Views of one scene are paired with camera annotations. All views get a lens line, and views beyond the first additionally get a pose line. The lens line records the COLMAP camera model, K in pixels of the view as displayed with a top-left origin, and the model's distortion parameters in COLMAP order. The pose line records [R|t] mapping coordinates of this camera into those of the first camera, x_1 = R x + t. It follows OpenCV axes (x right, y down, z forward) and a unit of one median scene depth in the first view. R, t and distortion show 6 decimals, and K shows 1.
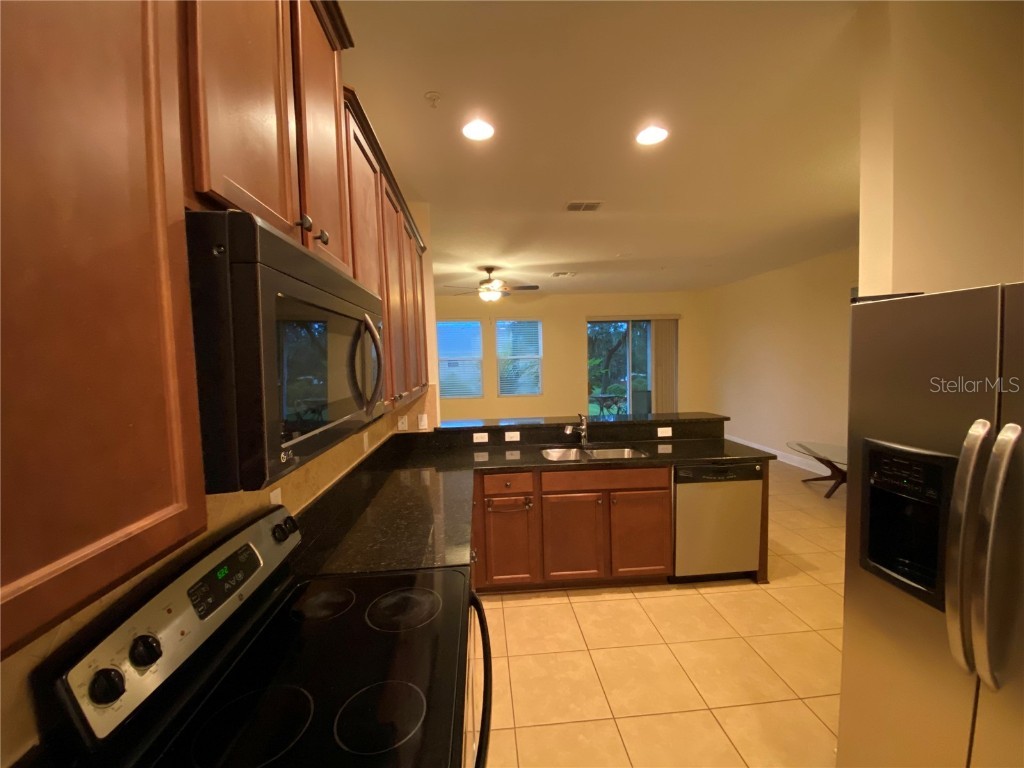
lens RADIAL K [[419.2, 0, 506.8], [0, 419.2, 380.3], [0, 0, 1]] dist [0.000607, 0.000007]
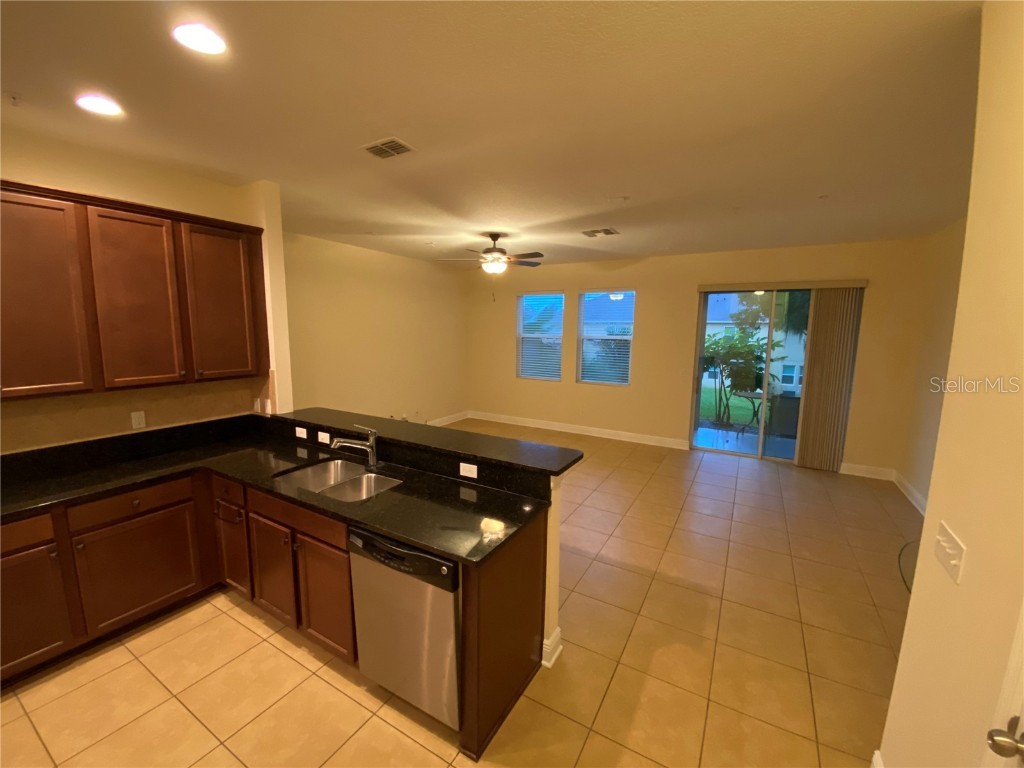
lens RADIAL K [[418.6, 0, 512.0], [0, 418.6, 384.0], [0, 0, 1]] dist [-0.000508, -0.000114]
pose [[0.826593, 0.112476, -0.551447, 0.496453], [-0.062164, 0.992078, 0.109168, -0.060263], [0.559356, -0.055957, 0.827036, 0.298371]]
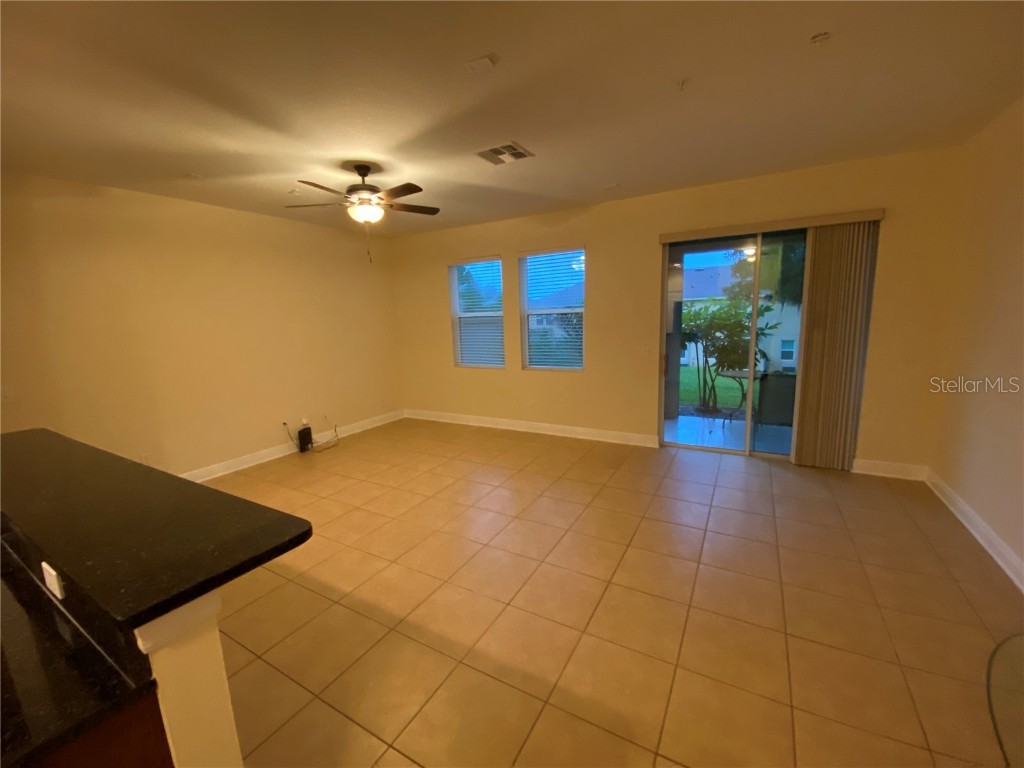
lens RADIAL K [[416.0, 0, 515.9], [0, 416.0, 385.8], [0, 0, 1]] dist [-0.001189, -0.000317]
pose [[0.832553, 0.088302, -0.546863, 0.507055], [-0.013919, 0.990236, 0.138703, -0.039949], [0.553771, -0.107866, 0.825653, 0.591534]]
